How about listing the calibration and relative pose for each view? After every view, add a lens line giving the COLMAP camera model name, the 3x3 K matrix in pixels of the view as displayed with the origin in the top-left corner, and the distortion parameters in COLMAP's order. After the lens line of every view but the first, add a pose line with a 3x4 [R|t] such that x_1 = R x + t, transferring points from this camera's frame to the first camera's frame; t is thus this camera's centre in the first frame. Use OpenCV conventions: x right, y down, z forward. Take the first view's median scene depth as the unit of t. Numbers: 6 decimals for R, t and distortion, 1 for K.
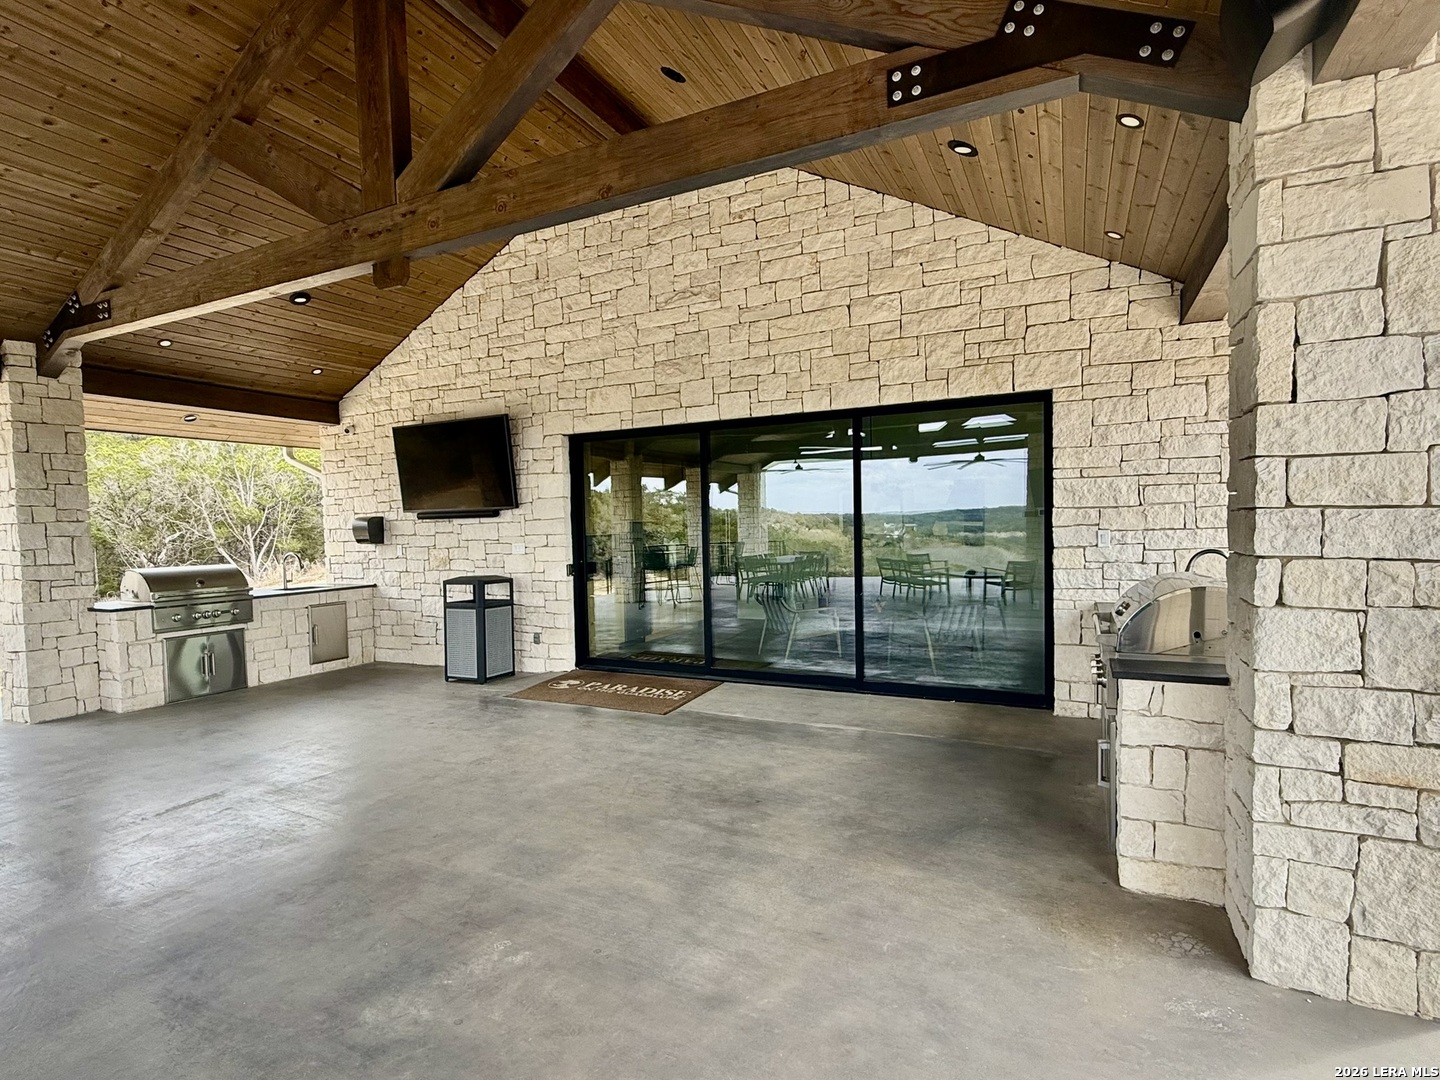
lens RADIAL K [[731.6, 0, 701.0], [0, 731.6, 557.9], [0, 0, 1]] dist [-0.000985, -0.001161]
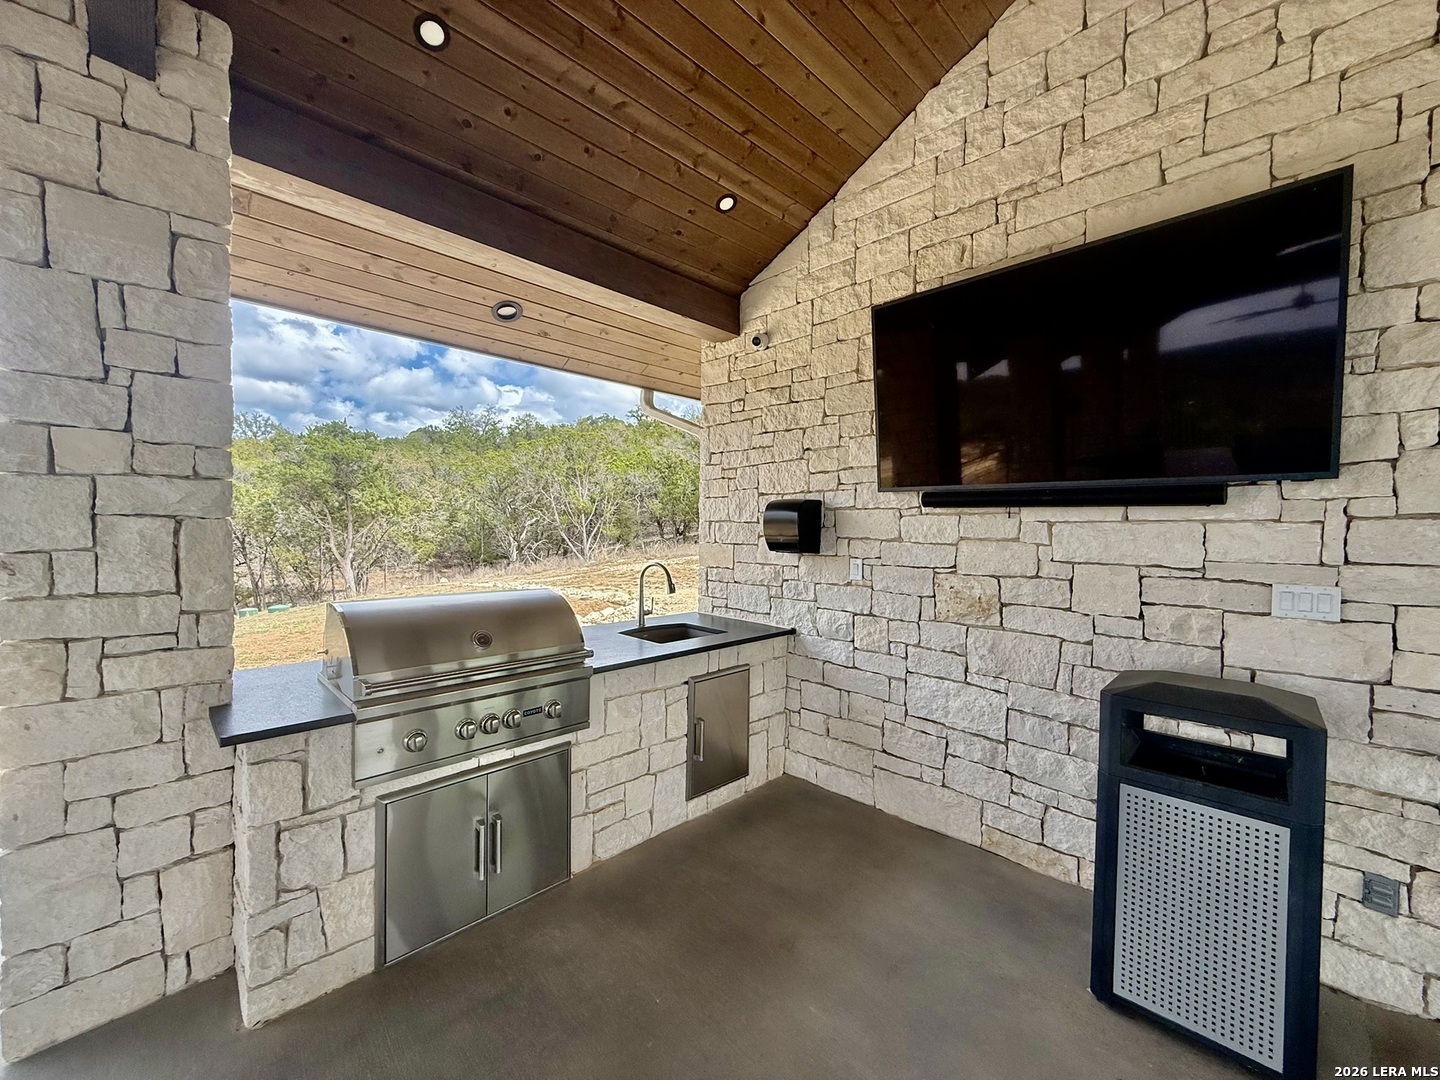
lens RADIAL K [[576.4, 0, 719.1], [0, 576.4, 542.6], [0, 0, 1]] dist [0.000022, 0.000257]
pose [[0.948354, 0.048529, -0.313480, -0.383217], [-0.052347, 0.998622, -0.003770, -0.022399], [0.312865, 0.019985, 0.949587, 0.610413]]
